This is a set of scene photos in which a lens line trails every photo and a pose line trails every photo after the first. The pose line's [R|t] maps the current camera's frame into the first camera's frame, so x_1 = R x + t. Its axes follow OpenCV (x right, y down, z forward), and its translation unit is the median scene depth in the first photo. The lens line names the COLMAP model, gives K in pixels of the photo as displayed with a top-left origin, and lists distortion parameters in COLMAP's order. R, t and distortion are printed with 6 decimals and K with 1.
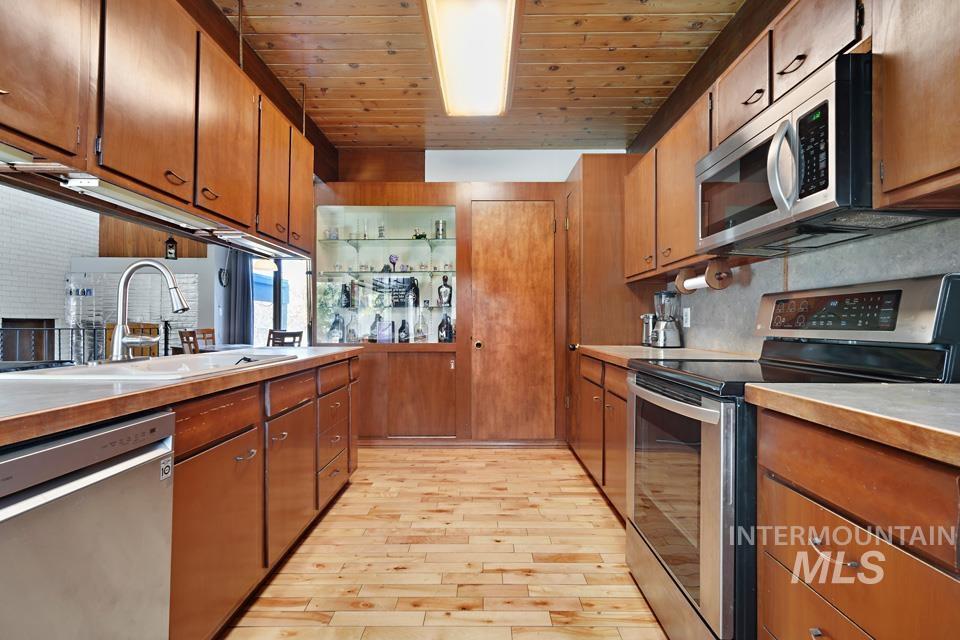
lens RADIAL K [[437.6, 0, 488.0], [0, 437.6, 326.9], [0, 0, 1]] dist [-0.009198, 0.002815]
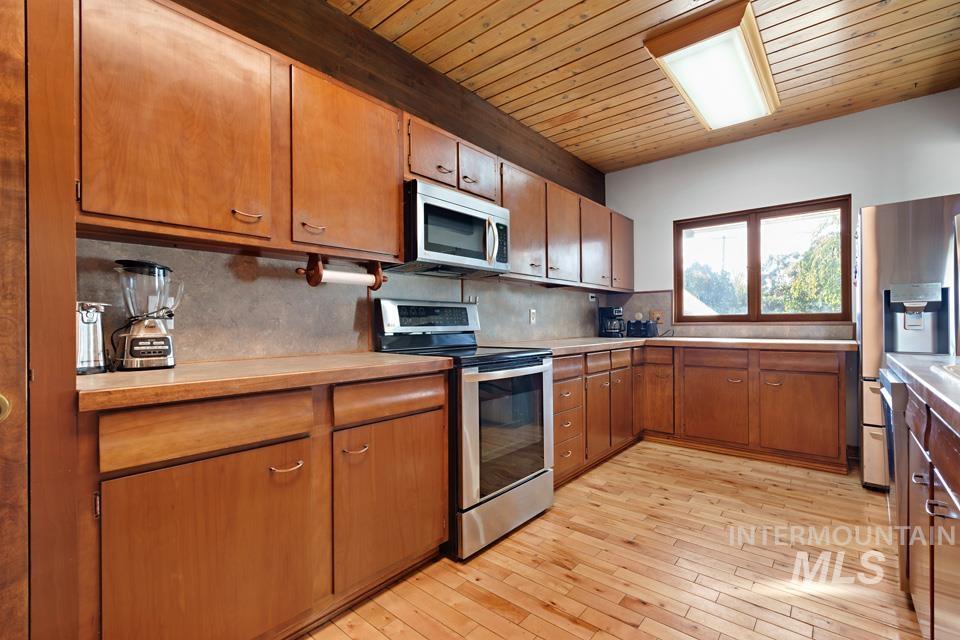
lens RADIAL K [[437.6, 0, 493.1], [0, 437.6, 320.5], [0, 0, 1]] dist [-0.009198, 0.002815]
pose [[-0.774347, 0.004581, 0.632745, -0.258228], [0.007066, 0.999974, 0.001407, -0.009034], [-0.632722, 0.005560, -0.774359, 1.186863]]
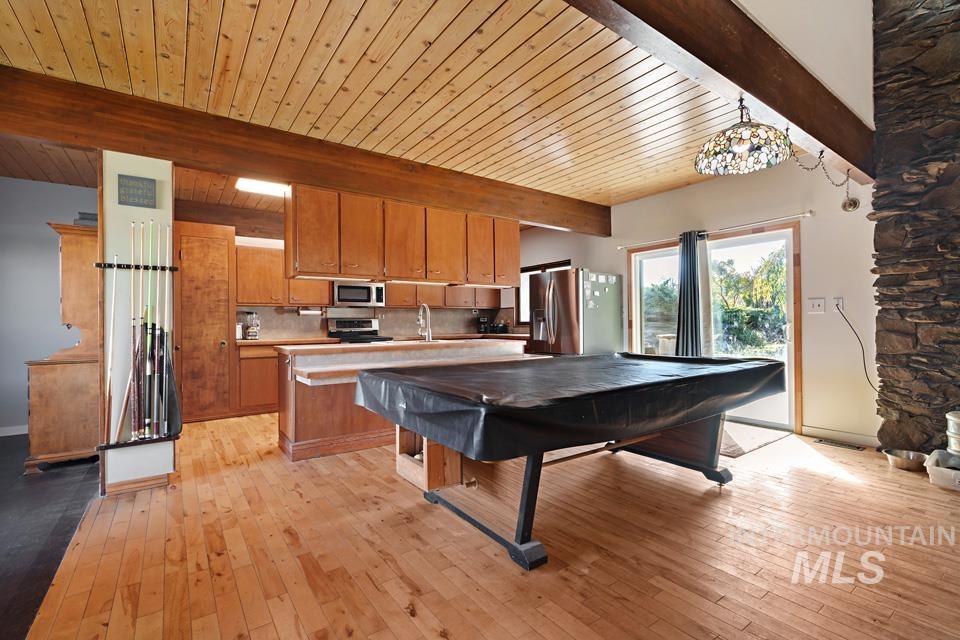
lens RADIAL K [[437.6, 0, 481.3], [0, 437.6, 320.8], [0, 0, 1]] dist [-0.009198, 0.002815]
pose [[-0.578956, 0.006740, 0.815331, -1.905292], [0.010153, 0.999948, -0.001056, -0.027059], [-0.815296, 0.007667, -0.578994, 1.352775]]
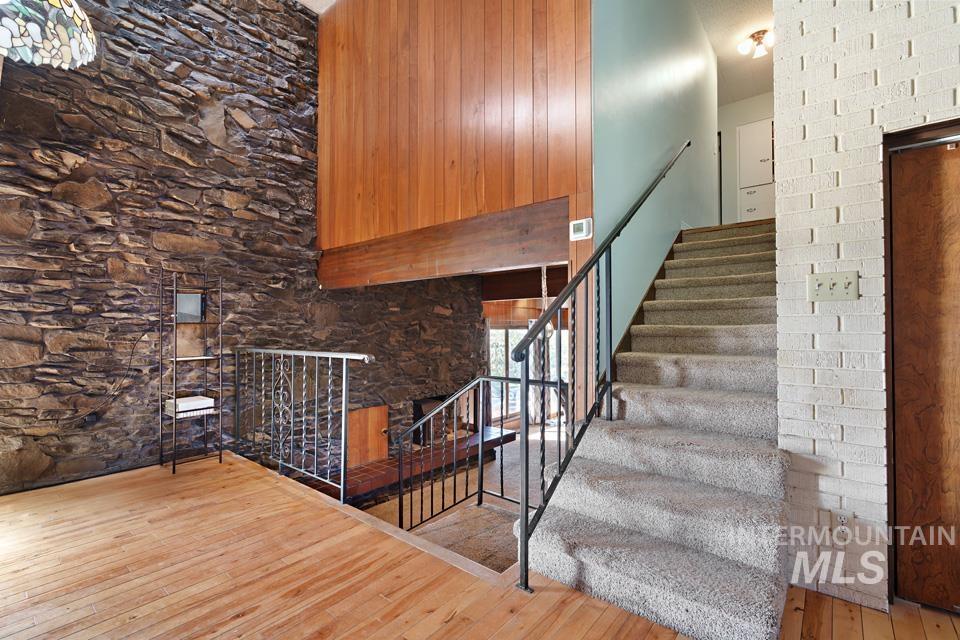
lens RADIAL K [[437.6, 0, 475.0], [0, 437.6, 322.9], [0, 0, 1]] dist [-0.009198, 0.002815]
pose [[-0.643936, -0.011388, -0.764995, -1.482721], [-0.001943, 0.999910, -0.013249, -0.011920], [0.765077, -0.007045, -0.643900, 1.117323]]
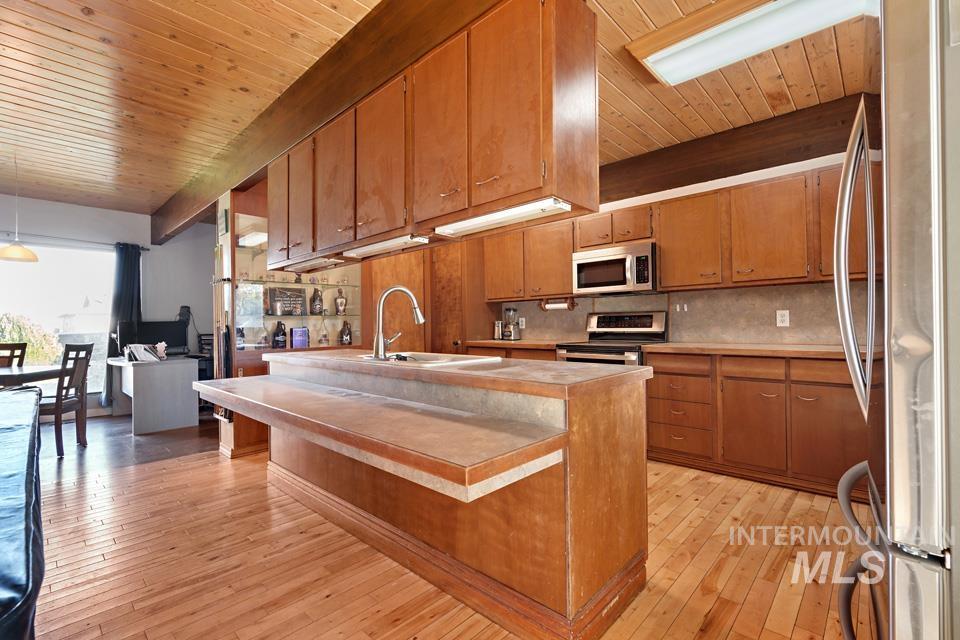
lens RADIAL K [[437.6, 0, 476.3], [0, 437.6, 315.0], [0, 0, 1]] dist [-0.009198, 0.002815]
pose [[0.688669, 0.005373, 0.725056, -0.987076], [0.018065, 0.999535, -0.024565, -0.013575], [-0.724851, 0.030015, 0.688251, -0.108345]]
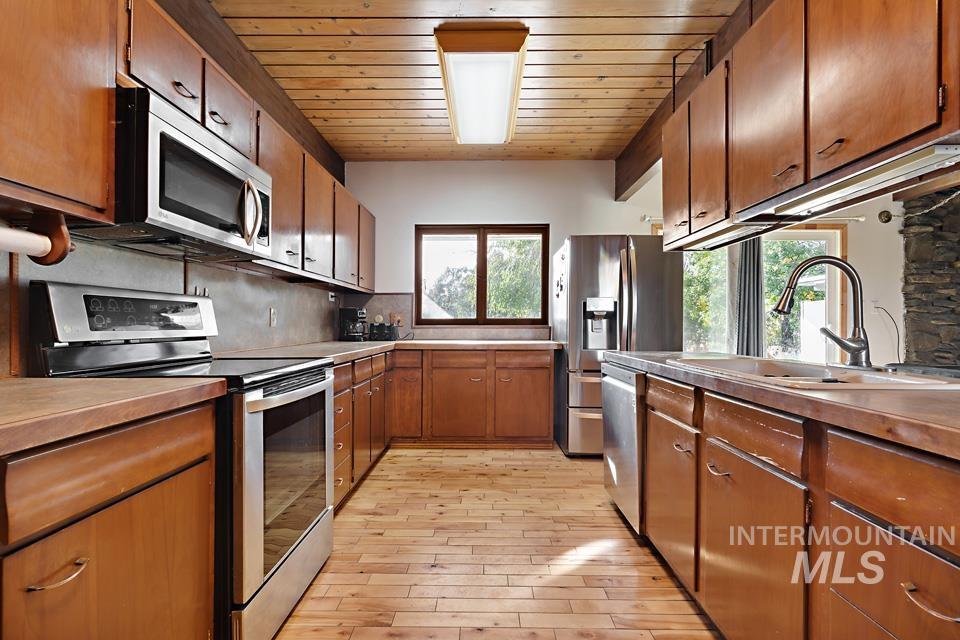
lens RADIAL K [[437.6, 0, 485.5], [0, 437.6, 322.5], [0, 0, 1]] dist [-0.009198, 0.002815]
pose [[-0.999979, -0.004491, -0.004768, -0.032815], [-0.004498, 0.999989, 0.001633, -0.009572], [0.004760, 0.001654, -0.999987, 1.144816]]
